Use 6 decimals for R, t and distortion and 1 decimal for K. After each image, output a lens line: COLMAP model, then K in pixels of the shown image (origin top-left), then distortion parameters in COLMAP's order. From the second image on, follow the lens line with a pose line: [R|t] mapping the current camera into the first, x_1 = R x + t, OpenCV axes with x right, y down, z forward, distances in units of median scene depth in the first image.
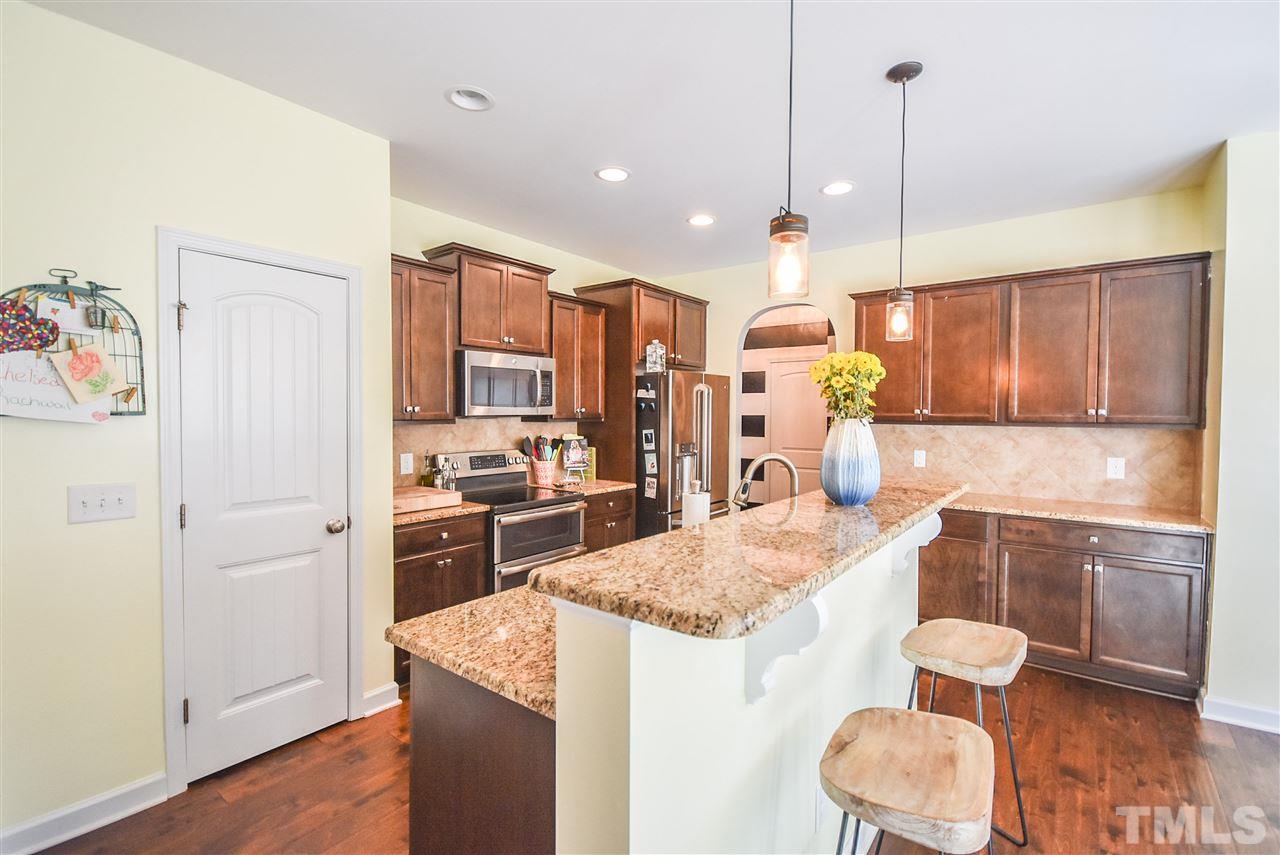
lens RADIAL K [[571.2, 0, 640.4], [0, 571.2, 428.8], [0, 0, 1]] dist [-0.007159, -0.005170]
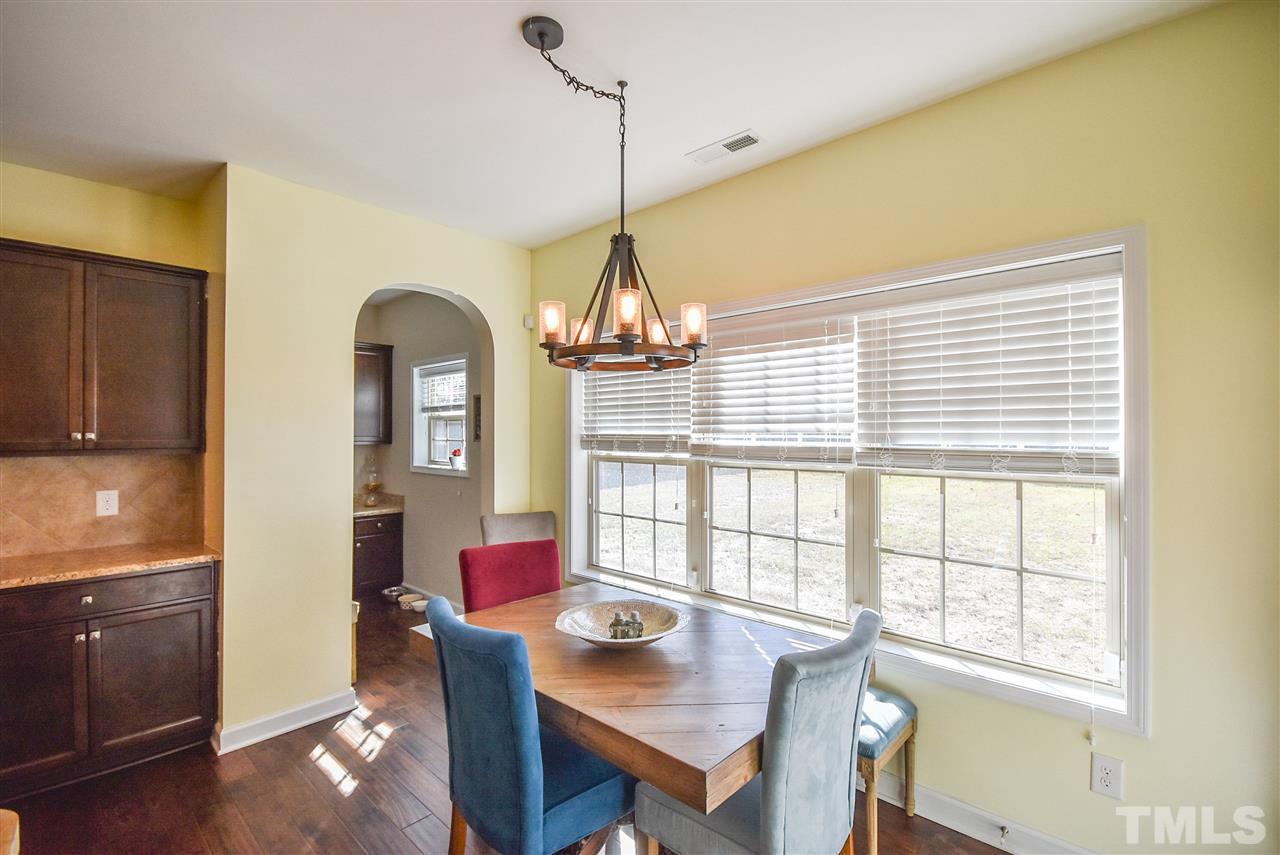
lens RADIAL K [[571.2, 0, 637.1], [0, 571.2, 428.7], [0, 0, 1]] dist [-0.007159, -0.005170]
pose [[0.088567, 0.002130, 0.996068, 0.085404], [0.030250, 0.999531, -0.004828, -0.012679], [-0.995611, 0.030558, 0.088461, 0.156213]]
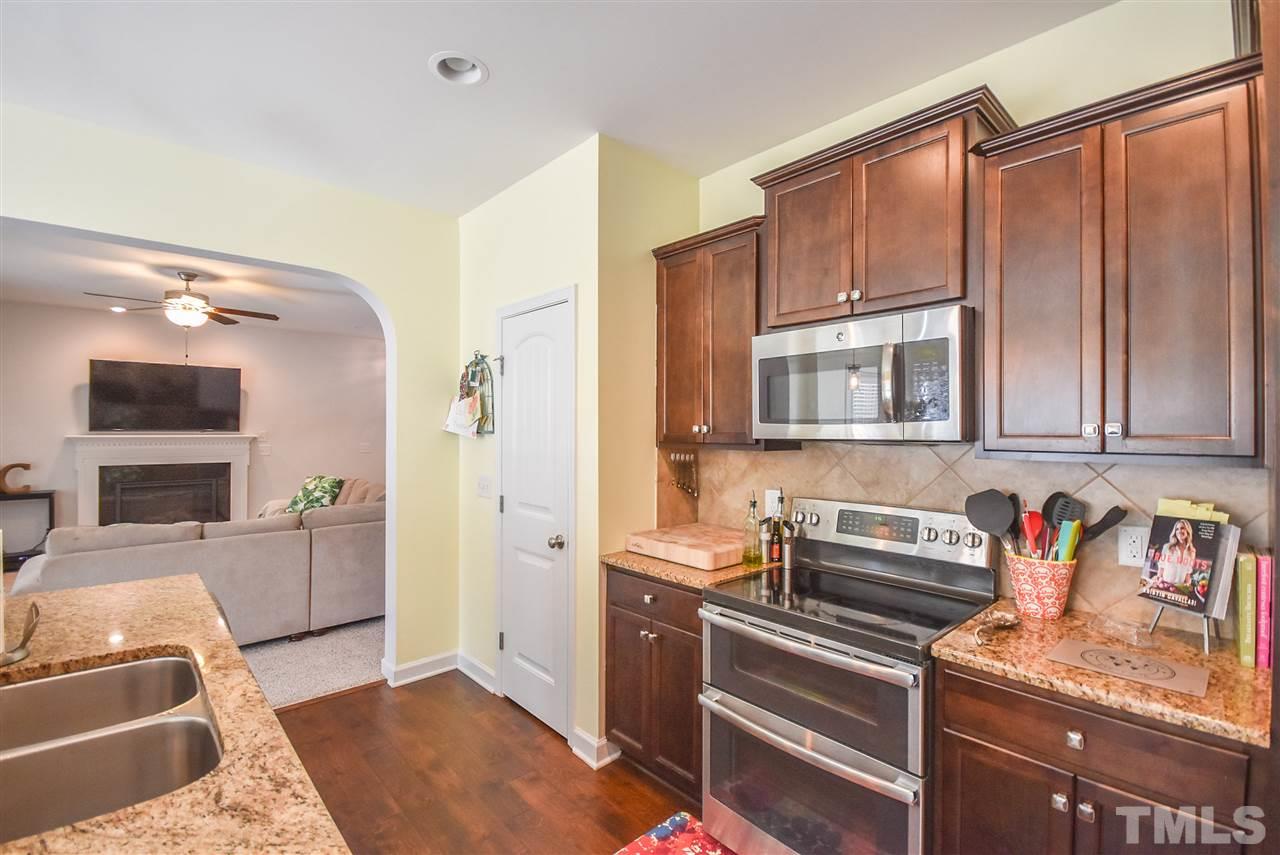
lens RADIAL K [[571.2, 0, 640.6], [0, 571.2, 426.5], [0, 0, 1]] dist [-0.007159, -0.005170]
pose [[-0.181279, -0.008681, -0.983393, 0.368758], [-0.031830, 0.999489, -0.002956, -0.033082], [0.982916, 0.030766, -0.181463, 1.057657]]
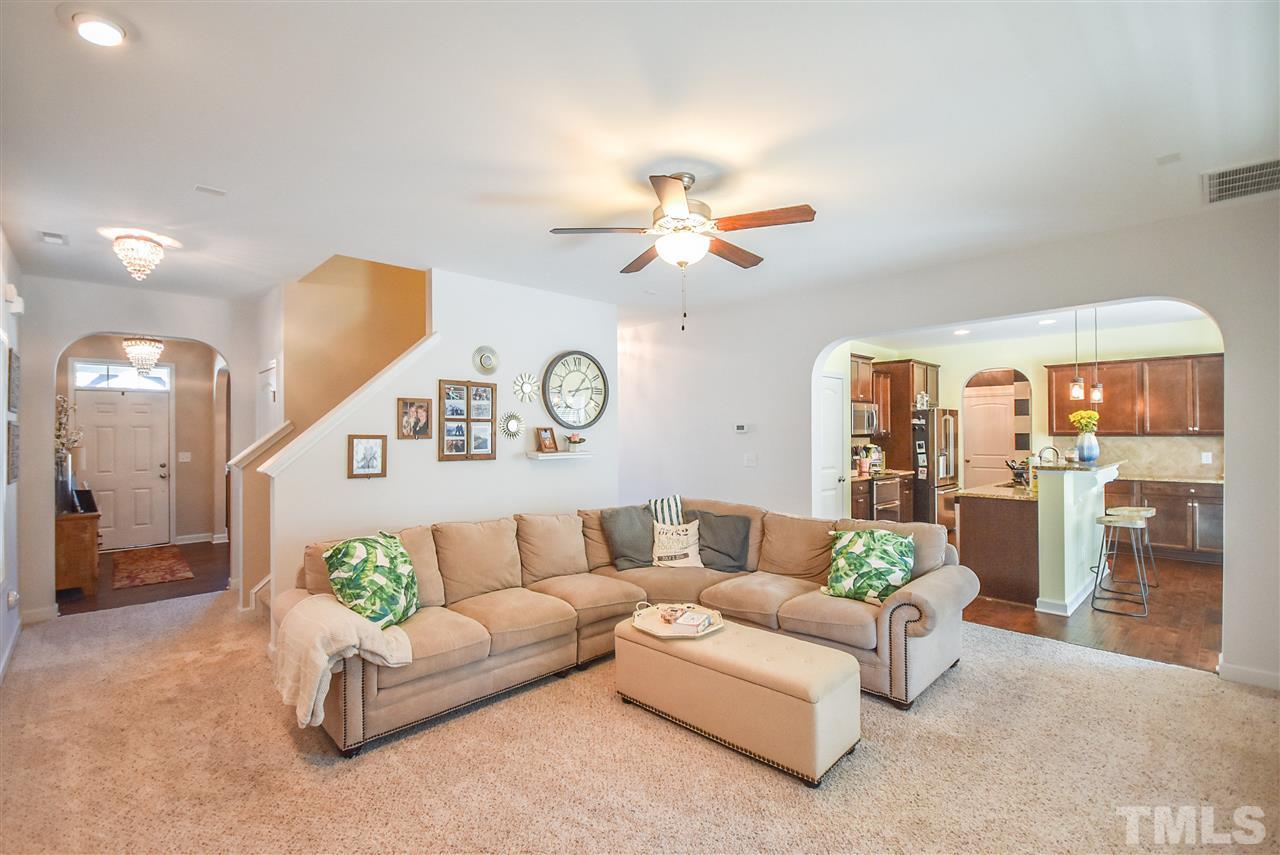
lens RADIAL K [[571.2, 0, 633.5], [0, 571.2, 428.9], [0, 0, 1]] dist [-0.007159, -0.005170]
pose [[0.987614, -0.011483, -0.156482, -0.820850], [0.006084, 0.999371, -0.034938, 0.027514], [0.156785, 0.033553, 0.987063, -1.255365]]
